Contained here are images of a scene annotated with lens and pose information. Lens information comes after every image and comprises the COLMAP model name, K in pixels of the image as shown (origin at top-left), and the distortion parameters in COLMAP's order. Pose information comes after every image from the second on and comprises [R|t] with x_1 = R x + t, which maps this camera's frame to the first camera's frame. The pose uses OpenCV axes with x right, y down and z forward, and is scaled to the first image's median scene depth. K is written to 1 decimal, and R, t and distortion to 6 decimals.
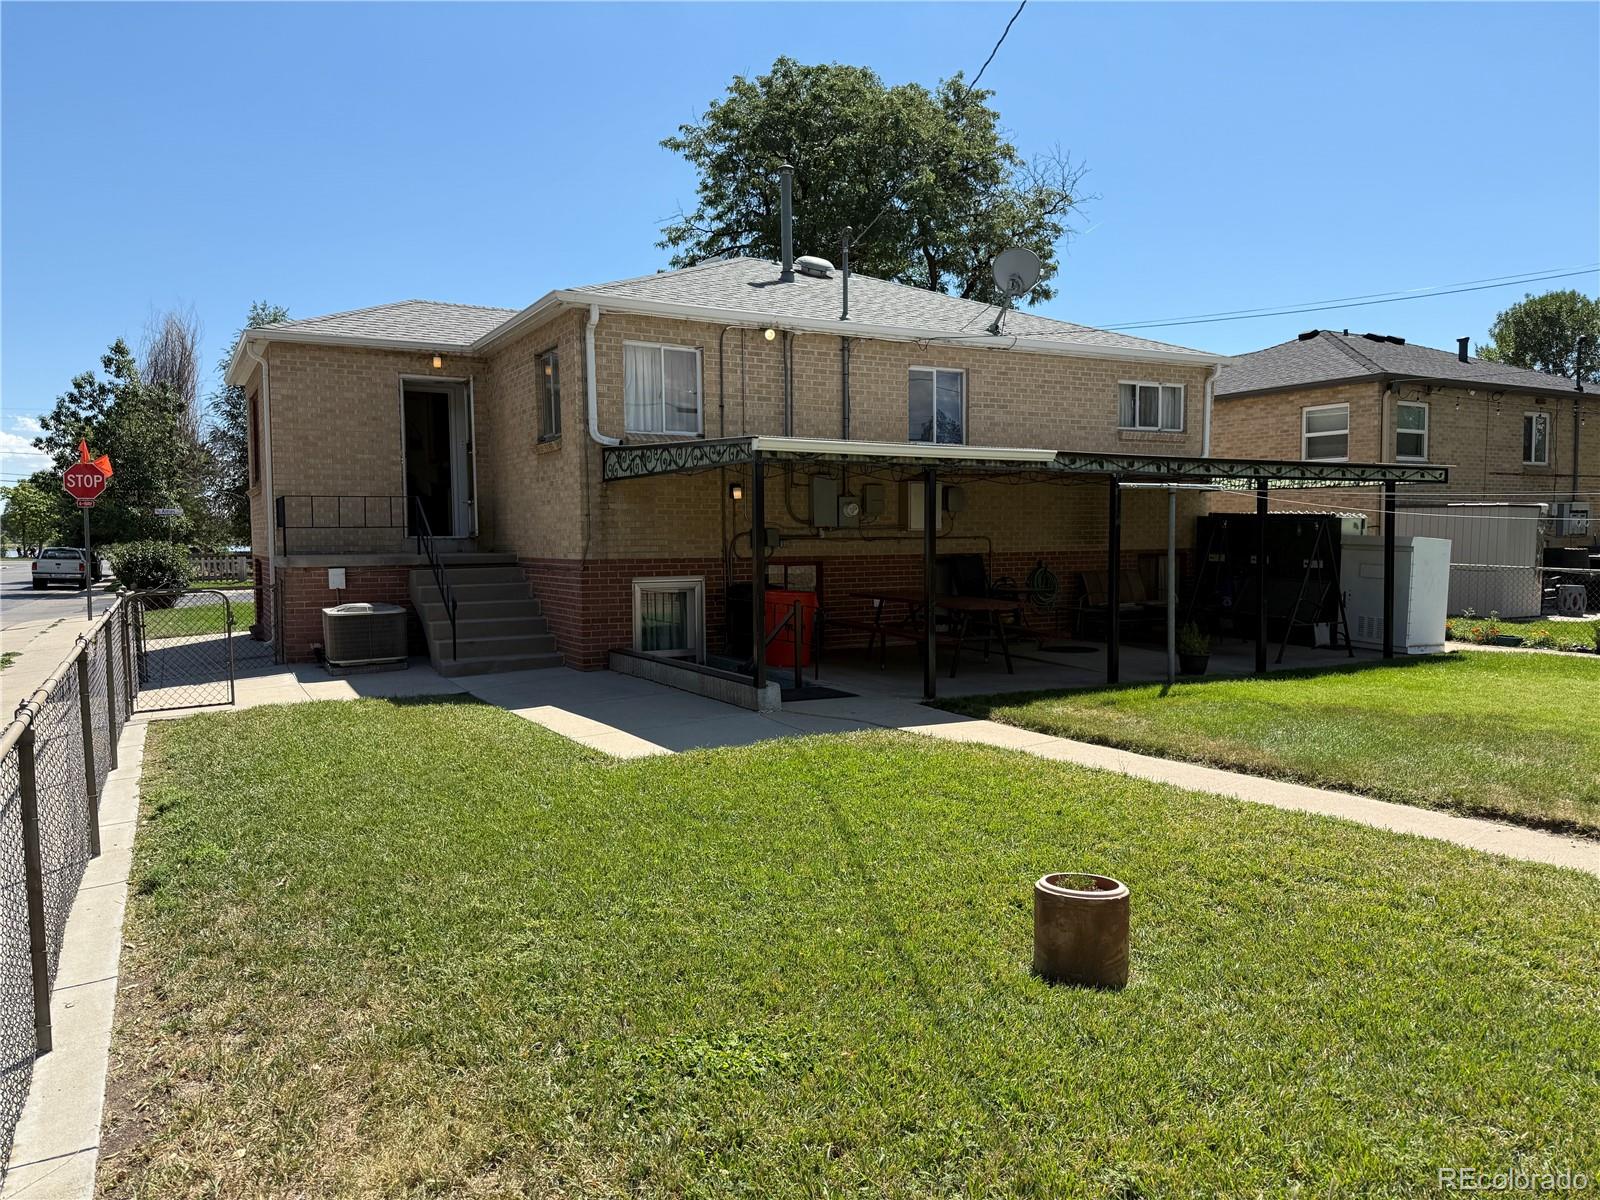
lens RADIAL K [[1138.3, 0, 796.8], [0, 1138.3, 607.4], [0, 0, 1]] dist [0.072640, -0.012501]
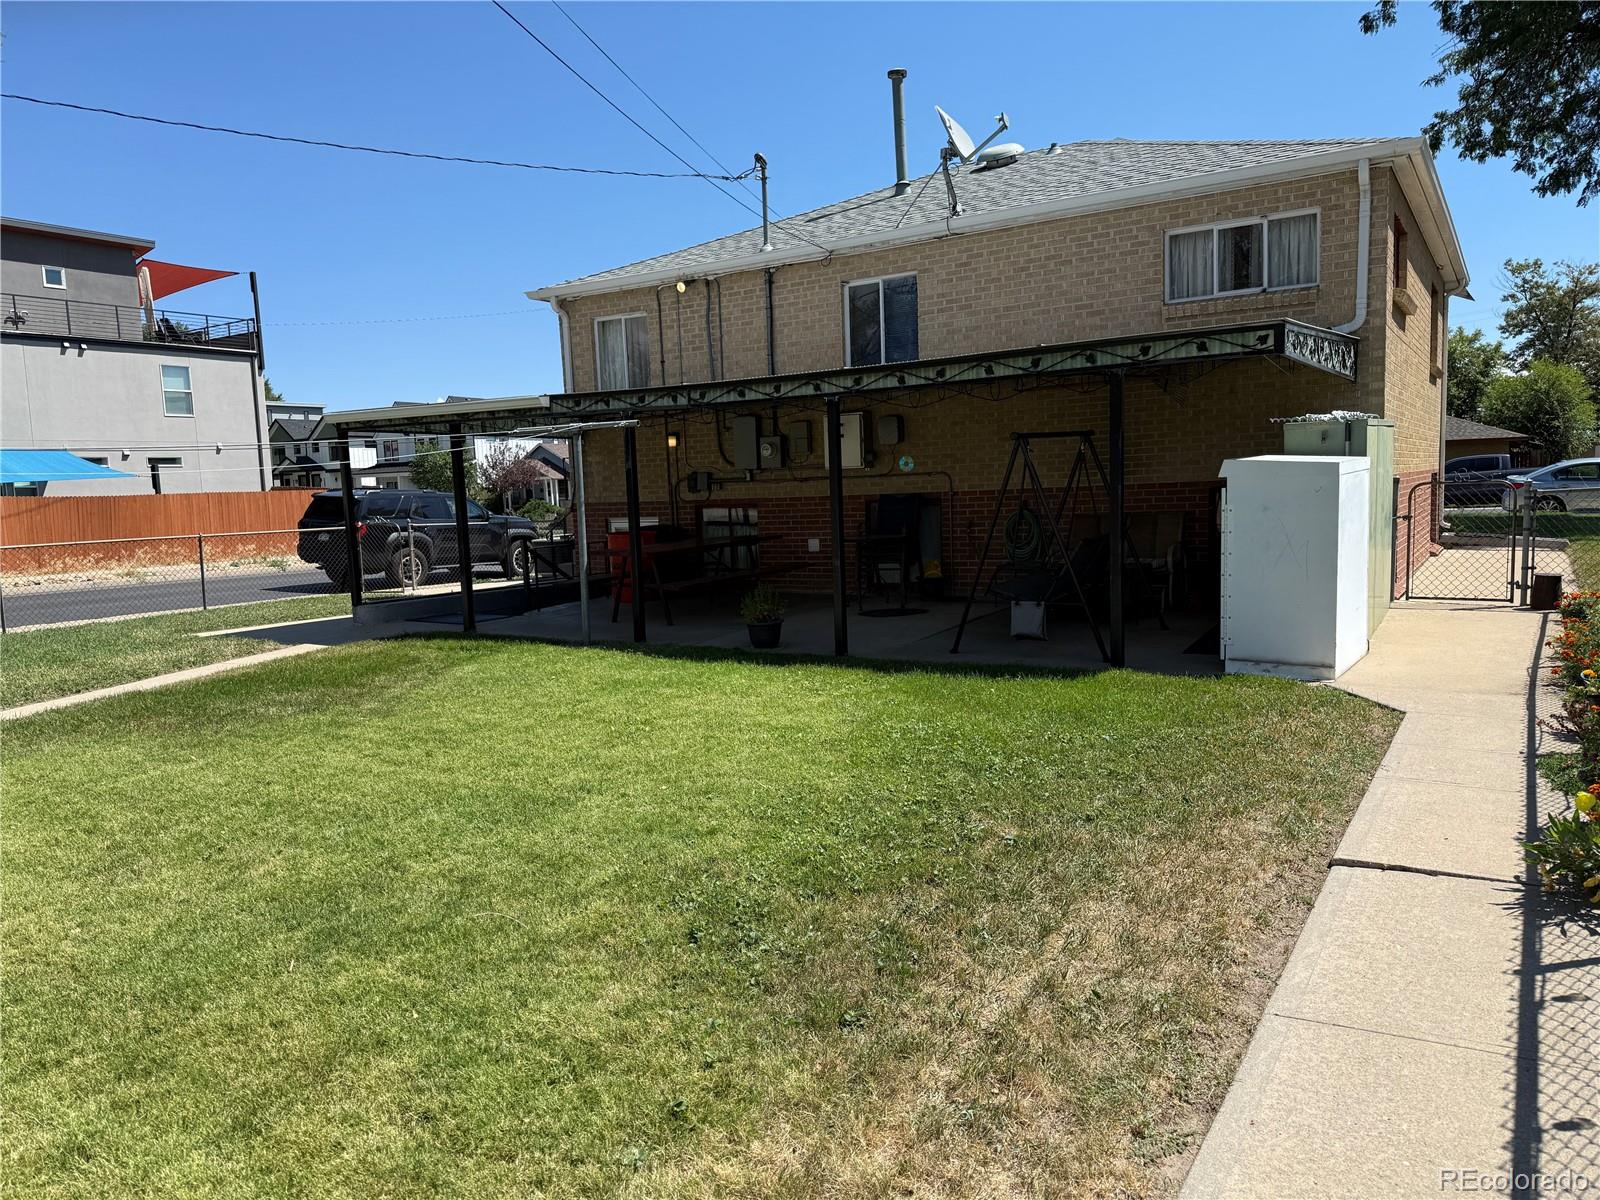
lens RADIAL K [[1138.3, 0, 774.3], [0, 1138.3, 633.9], [0, 0, 1]] dist [0.072640, -0.012501]
pose [[0.454825, 0.103601, -0.884534, 0.930078], [-0.023402, 0.994258, 0.104419, -0.031582], [0.890273, -0.026793, 0.454638, 0.556590]]
